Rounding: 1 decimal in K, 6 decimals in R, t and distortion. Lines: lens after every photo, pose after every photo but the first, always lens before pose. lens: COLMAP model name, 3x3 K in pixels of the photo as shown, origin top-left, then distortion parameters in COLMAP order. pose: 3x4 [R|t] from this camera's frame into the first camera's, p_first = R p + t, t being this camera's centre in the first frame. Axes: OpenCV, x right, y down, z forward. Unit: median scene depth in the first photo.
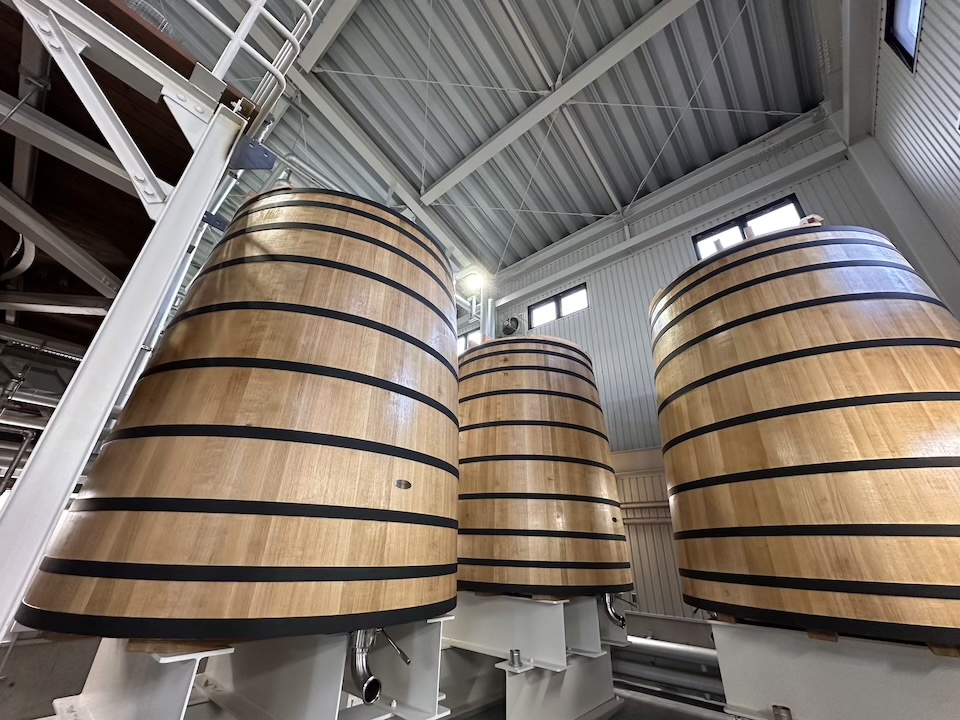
lens RADIAL K [[383.3, 0, 480.0], [0, 383.3, 360.0], [0, 0, 1]] dist [0.000819, -0.000068]
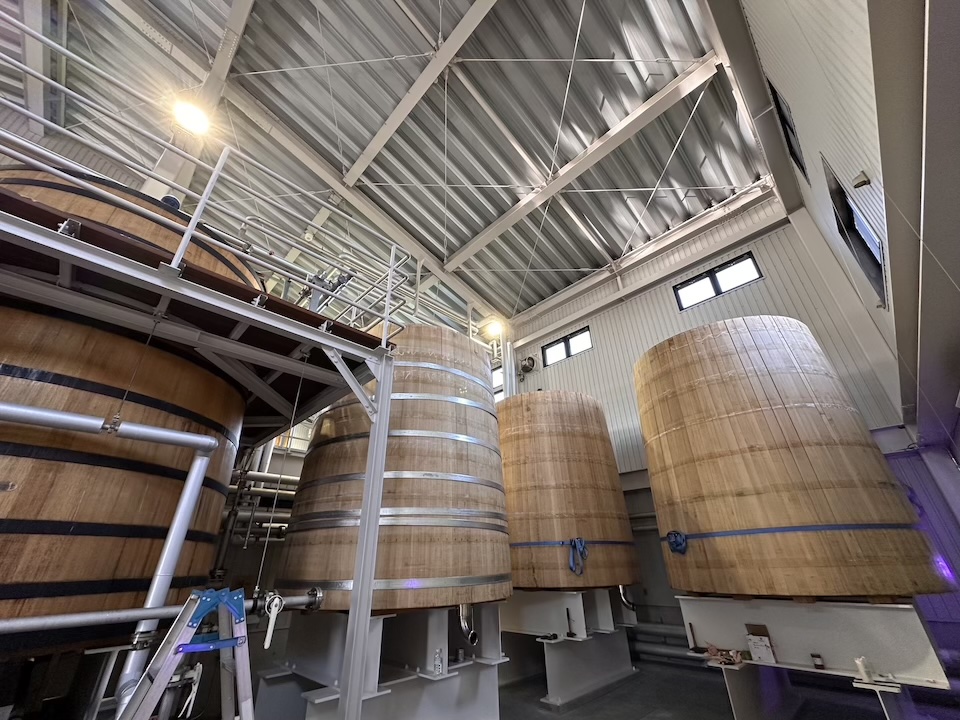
lens RADIAL K [[383.0, 0, 480.0], [0, 383.0, 360.0], [0, 0, 1]] dist [0.007132, 0.000030]
pose [[0.995316, -0.081326, -0.052276, -0.004094], [0.079968, 0.996416, -0.027575, -0.088744], [0.054331, 0.023266, 0.998252, -0.189507]]
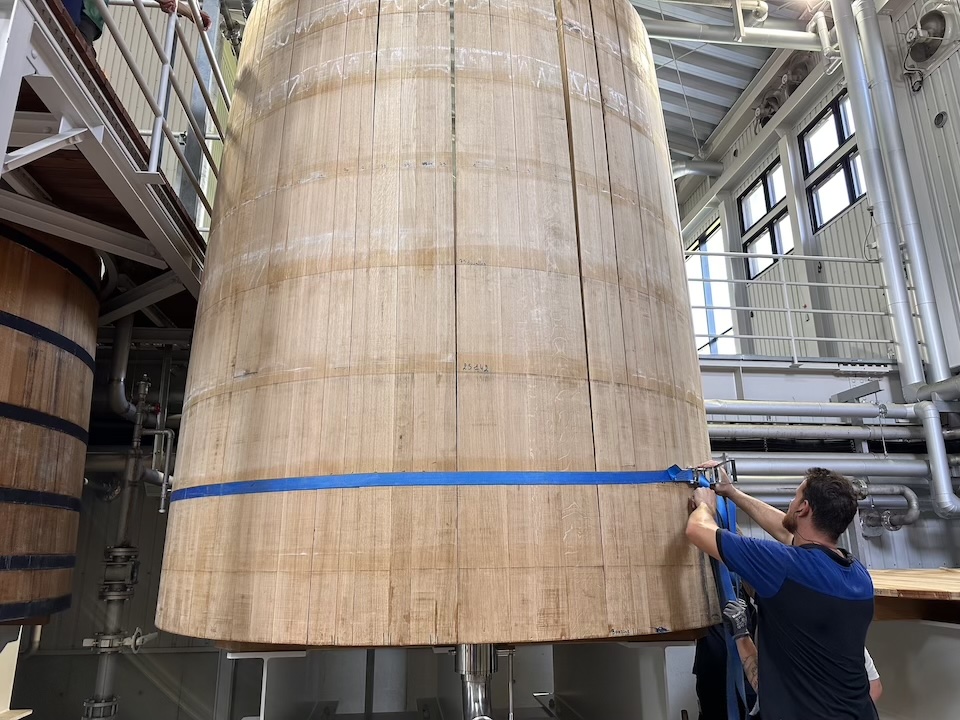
lens RADIAL K [[682.9, 0, 481.4], [0, 682.9, 357.8], [0, 0, 1]] dist [0.040947, -0.048381]
pose [[0.741316, -0.216851, -0.635159, 0.129776], [0.324539, 0.944188, 0.056423, 0.046219], [0.587474, -0.247961, 0.770318, 0.060022]]
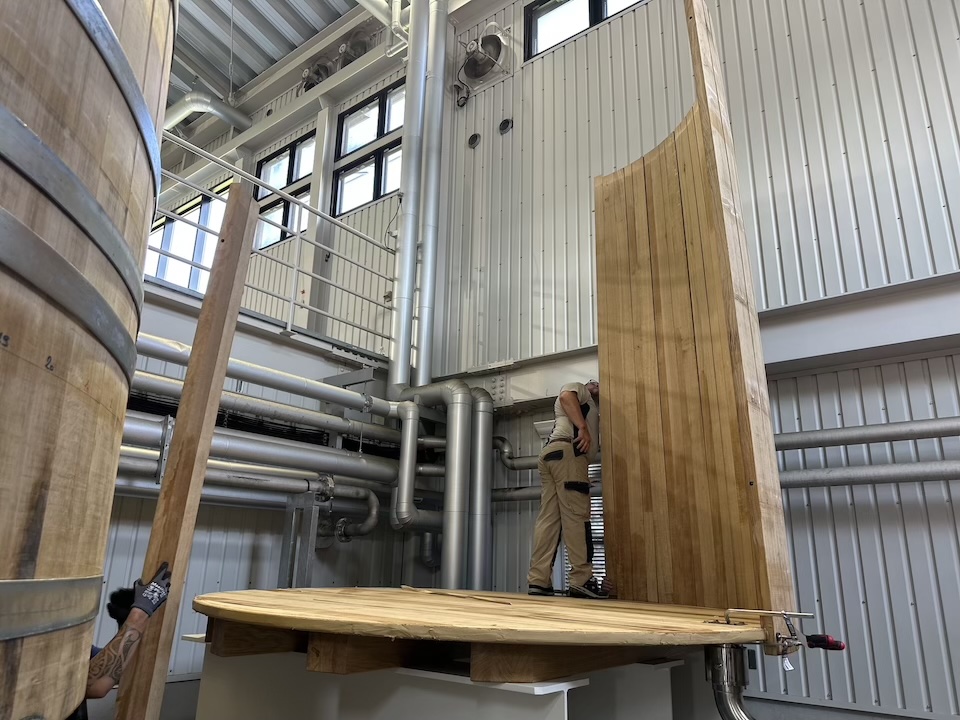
lens RADIAL K [[672.5, 0, 480.0], [0, 672.5, 360.0], [0, 0, 1]] dist [0.187908, -0.368947]
pose [[0.999195, 0.009385, 0.038995, 0.055050], [-0.015474, 0.987171, 0.158914, 0.130231], [-0.037004, -0.159389, 0.986522, 0.226374]]
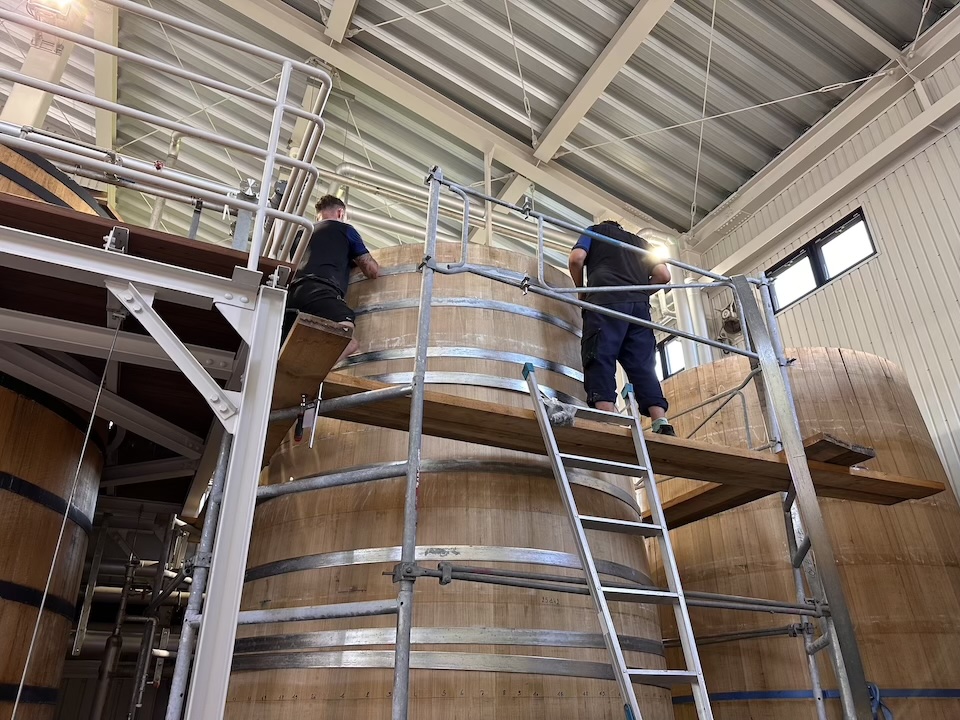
lens RADIAL K [[682.9, 0, 481.4], [0, 682.9, 357.8], [0, 0, 1]] dist [0.040947, -0.048381]
pose [[0.917548, -0.216080, -0.333790, 0.065284], [0.205885, 0.976342, -0.066085, -0.042939], [0.340173, -0.008086, 0.940328, -0.077559]]
